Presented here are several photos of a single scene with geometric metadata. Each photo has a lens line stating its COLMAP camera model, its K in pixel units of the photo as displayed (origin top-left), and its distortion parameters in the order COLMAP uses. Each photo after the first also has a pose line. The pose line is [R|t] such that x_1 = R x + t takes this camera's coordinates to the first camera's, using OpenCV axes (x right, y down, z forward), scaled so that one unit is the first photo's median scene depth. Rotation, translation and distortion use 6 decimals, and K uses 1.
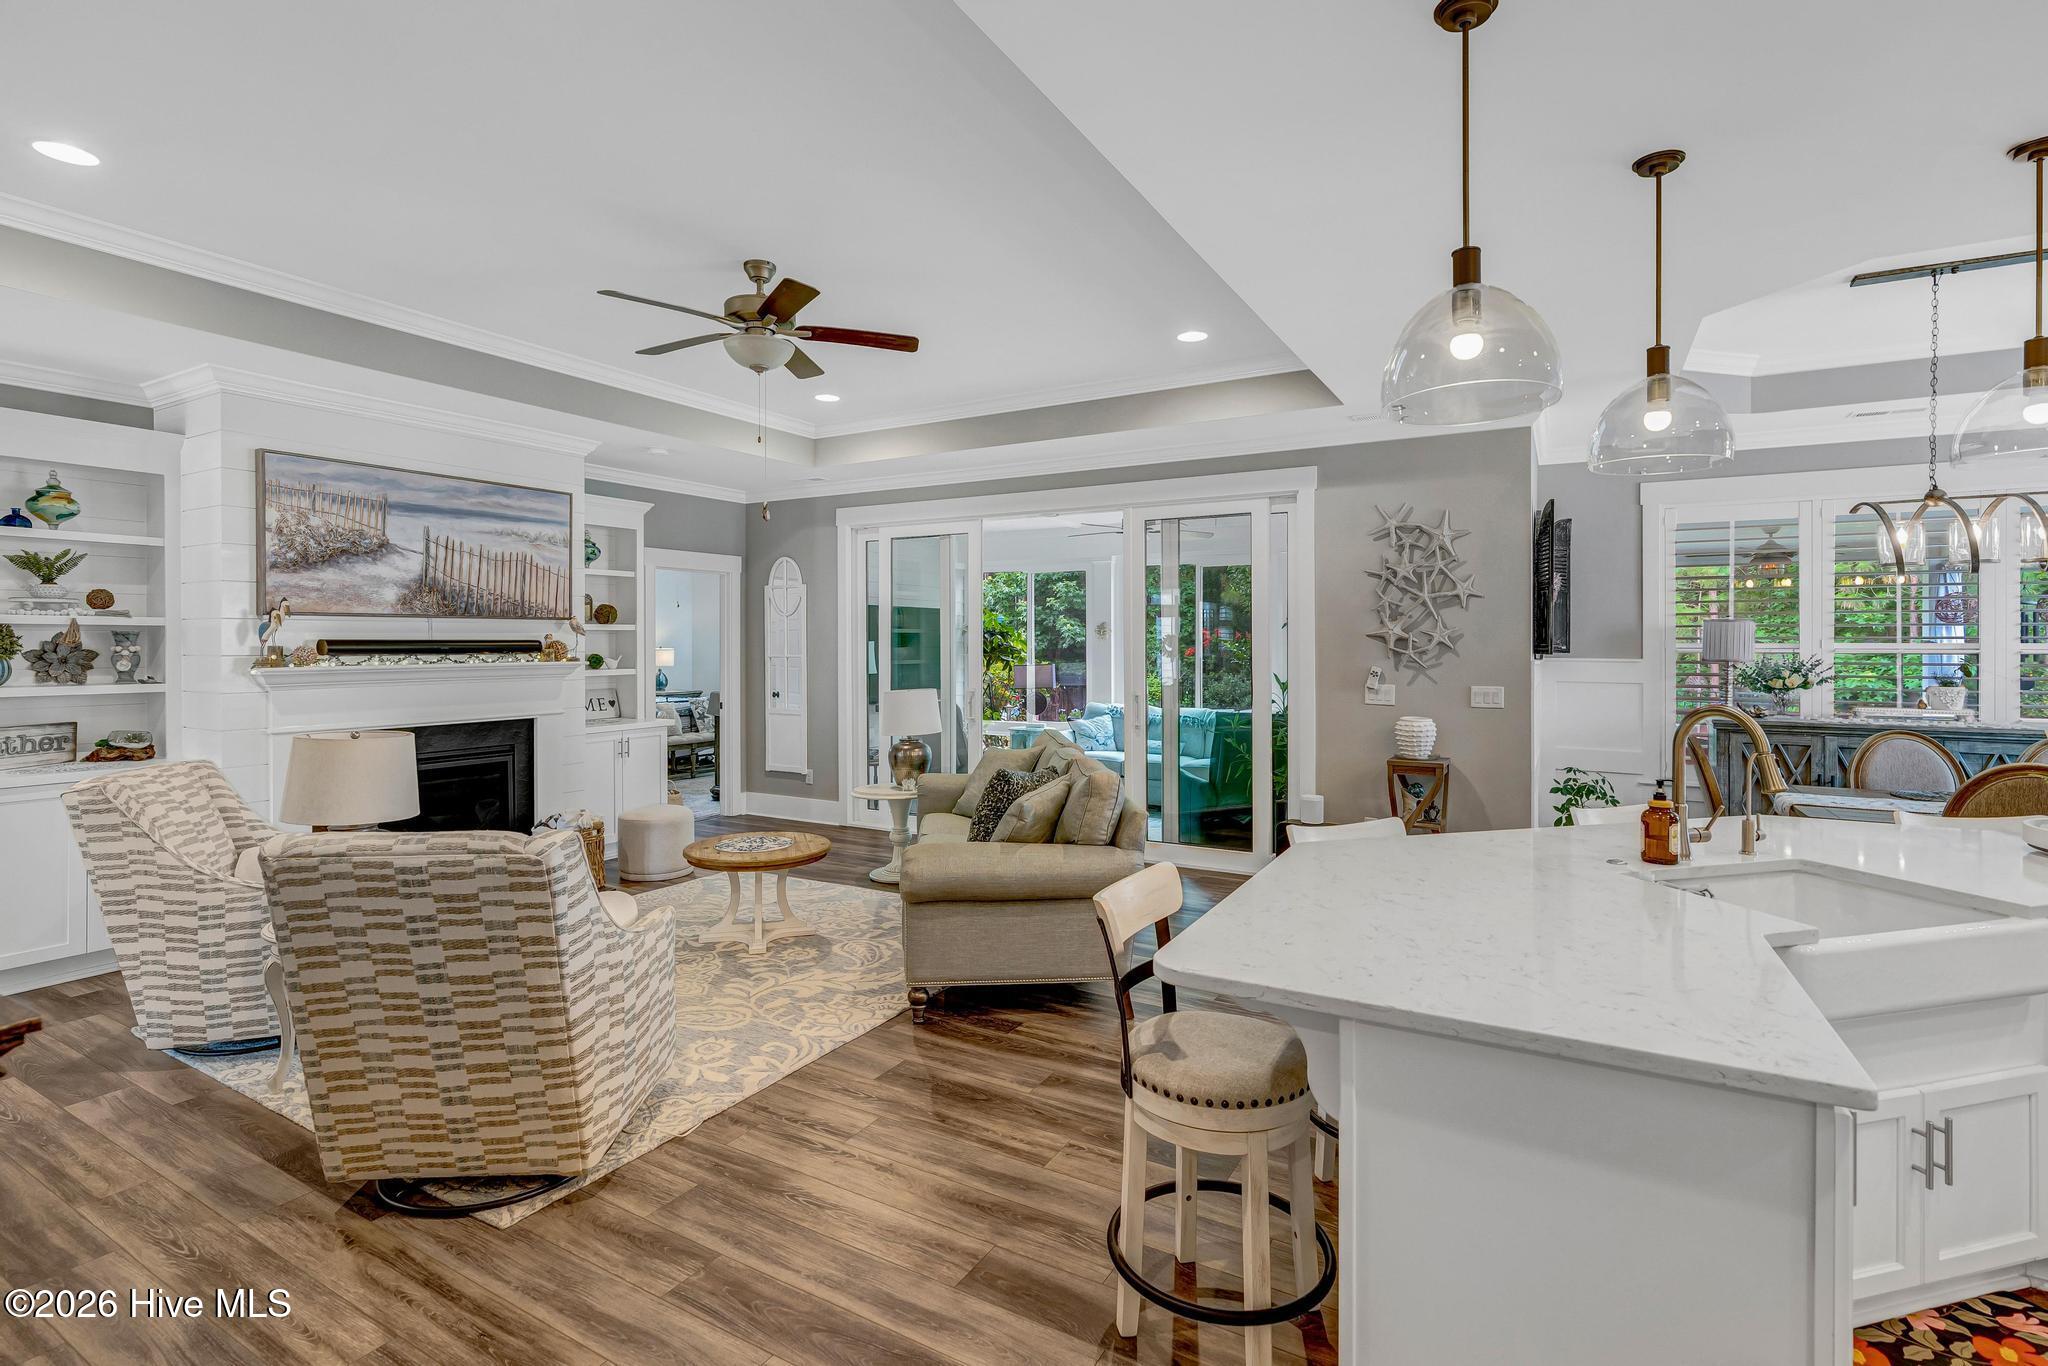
lens RADIAL K [[956.5, 0, 1026.7], [0, 956.5, 637.9], [0, 0, 1]] dist [-0.002500, 0.000200]
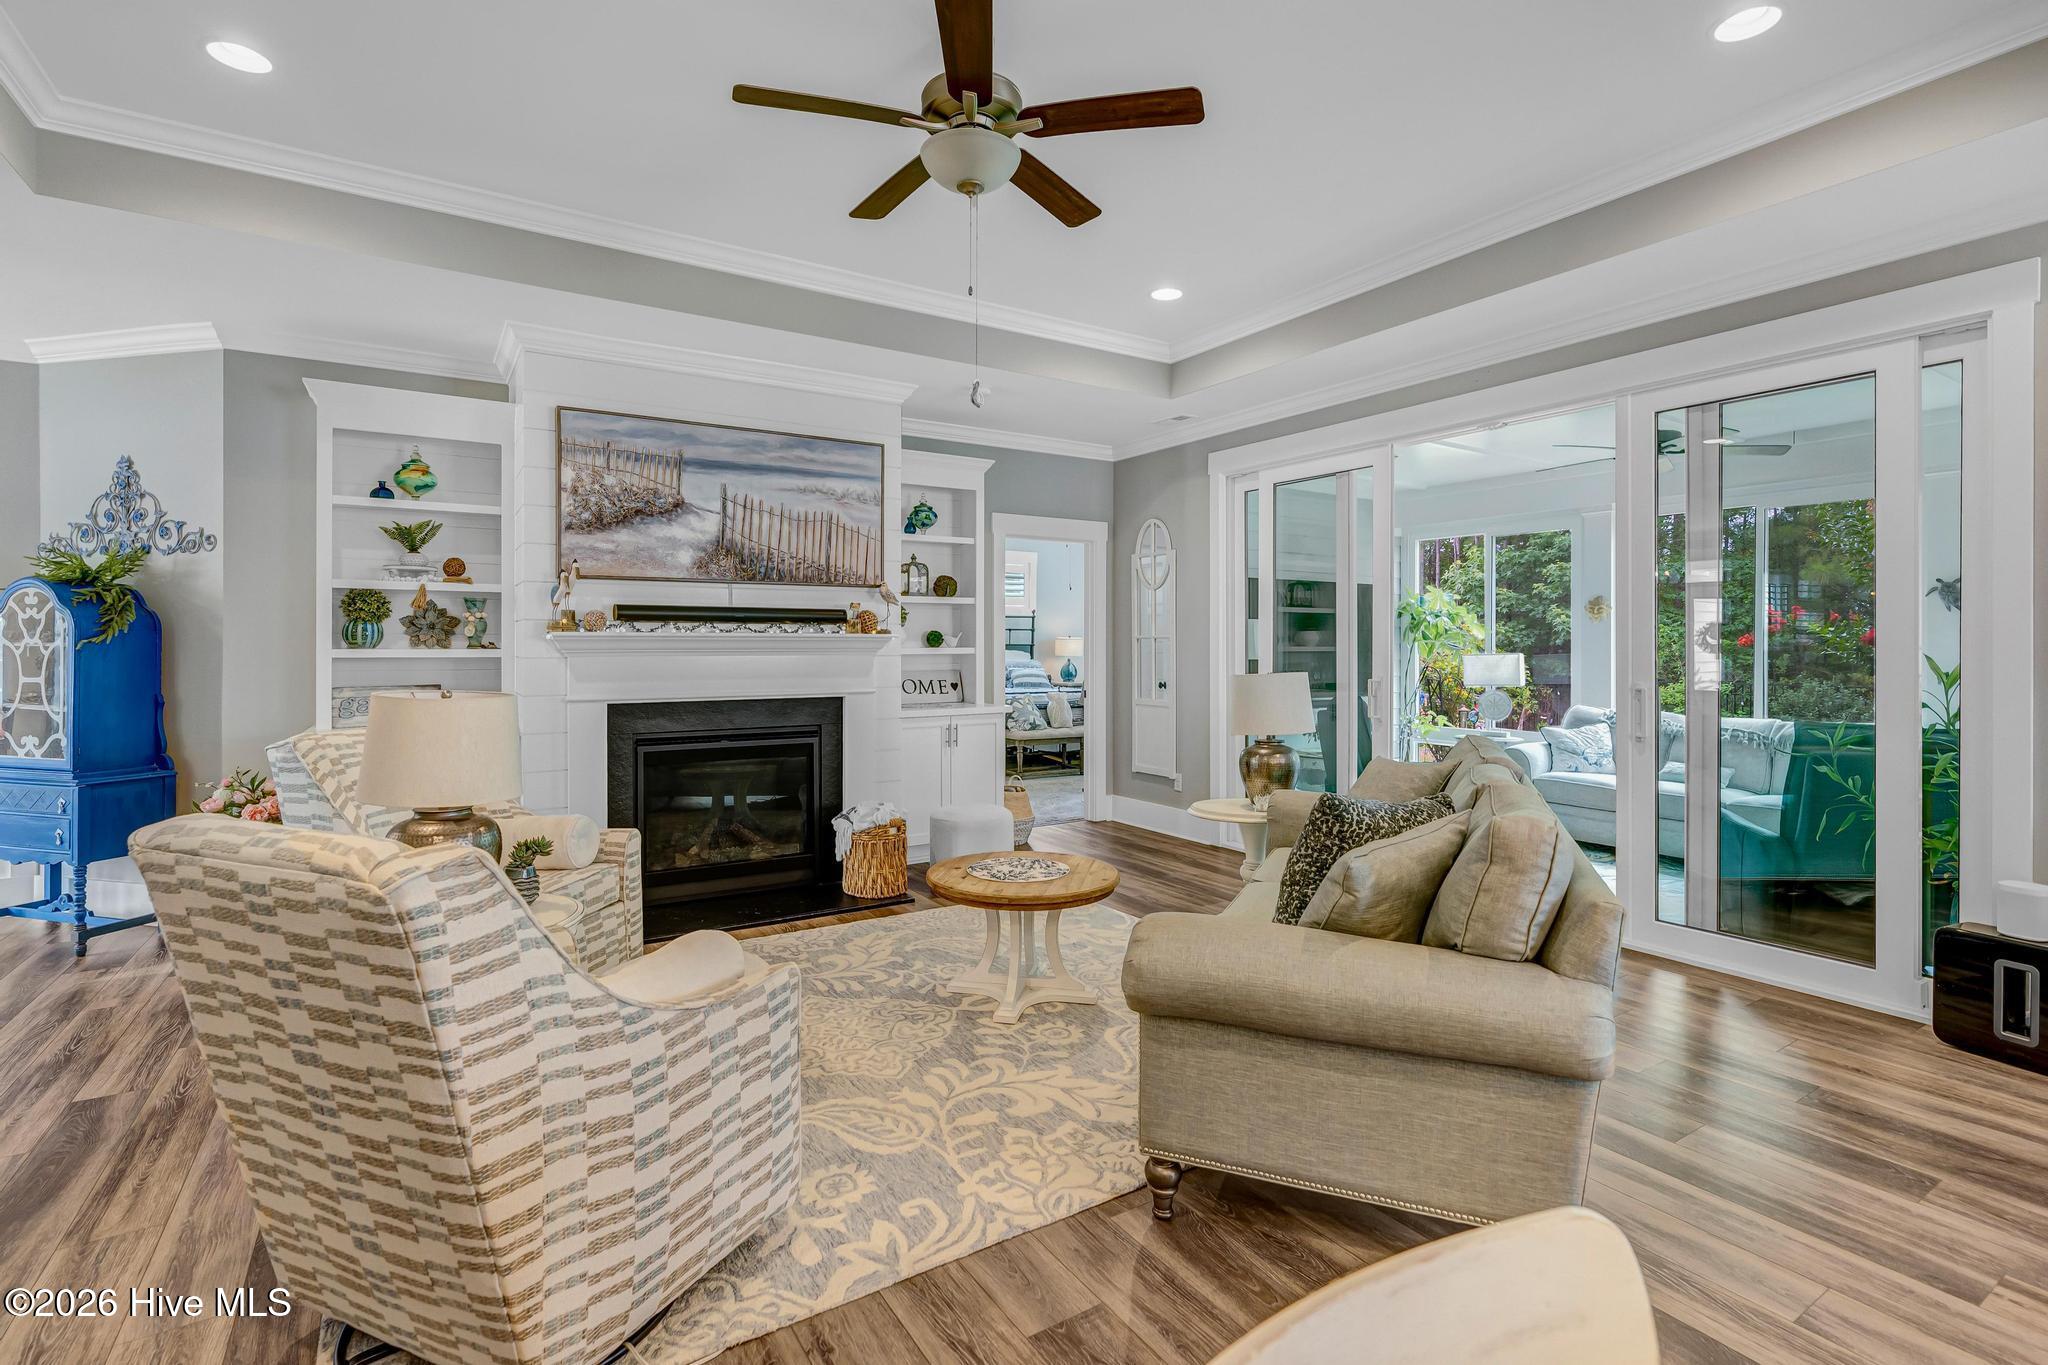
lens RADIAL K [[956.8, 0, 1028.6], [0, 956.8, 648.6], [0, 0, 1]] dist [-0.004415, 0.000628]
pose [[0.888023, 0.003632, -0.459786, 0.059900], [0.000268, 0.999965, 0.008416, 0.035549], [0.459800, -0.007597, 0.887990, 0.322977]]
